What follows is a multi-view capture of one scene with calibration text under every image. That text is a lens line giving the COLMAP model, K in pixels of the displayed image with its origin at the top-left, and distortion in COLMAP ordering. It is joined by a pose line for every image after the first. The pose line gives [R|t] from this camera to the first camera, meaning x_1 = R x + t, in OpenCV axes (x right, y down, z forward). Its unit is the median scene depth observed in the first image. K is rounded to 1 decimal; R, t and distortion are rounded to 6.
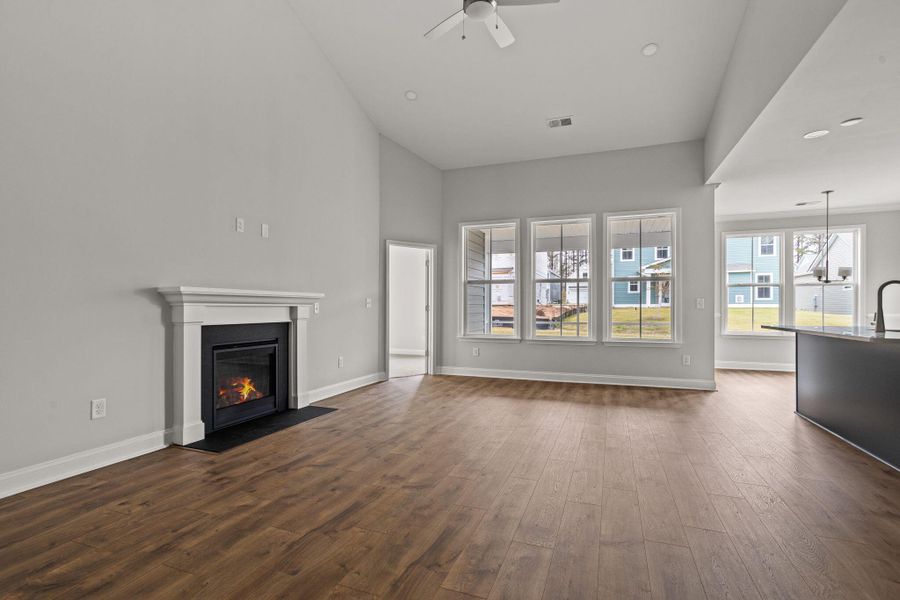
lens RADIAL K [[442.3, 0, 450.0], [0, 442.3, 300.0], [0, 0, 1]] dist [0.025299, 0.000315]
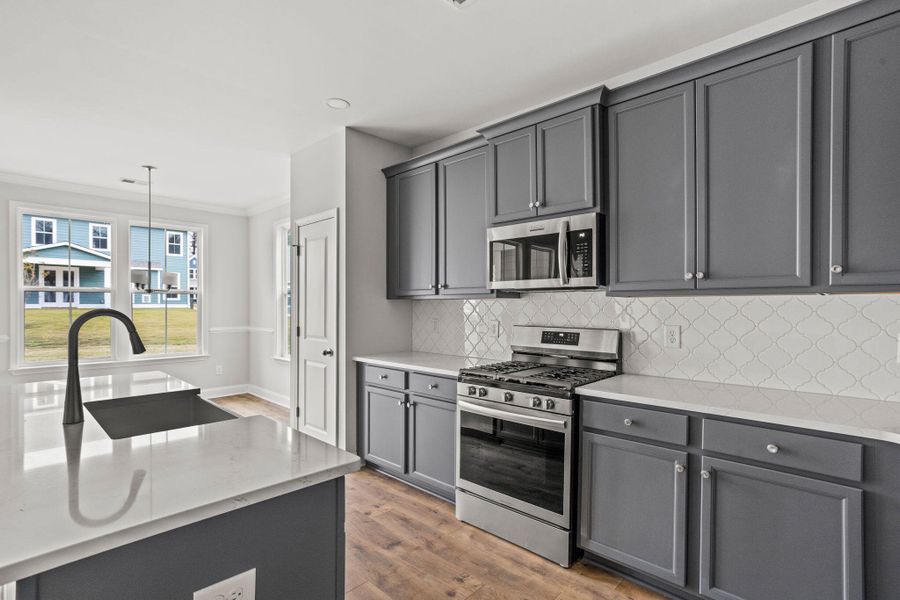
lens RADIAL K [[442.3, 0, 450.0], [0, 442.3, 300.0], [0, 0, 1]] dist [0.025299, 0.000315]
pose [[0.415750, 0.005179, 0.909464, 0.136634], [-0.010488, 0.999945, -0.000900, -0.011700], [-0.909418, -0.009164, 0.415782, 0.085528]]
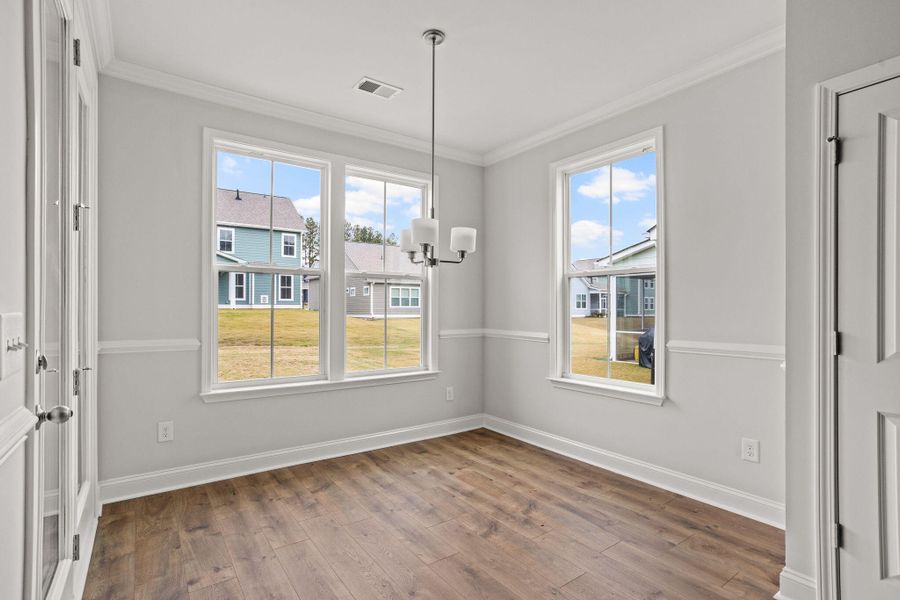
lens RADIAL K [[442.3, 0, 450.0], [0, 442.3, 300.0], [0, 0, 1]] dist [0.025299, 0.000315]
pose [[0.568128, 0.003957, 0.822931, 0.192008], [-0.004571, 0.999988, -0.001652, -0.003410], [-0.822928, -0.002823, 0.568139, 0.281127]]
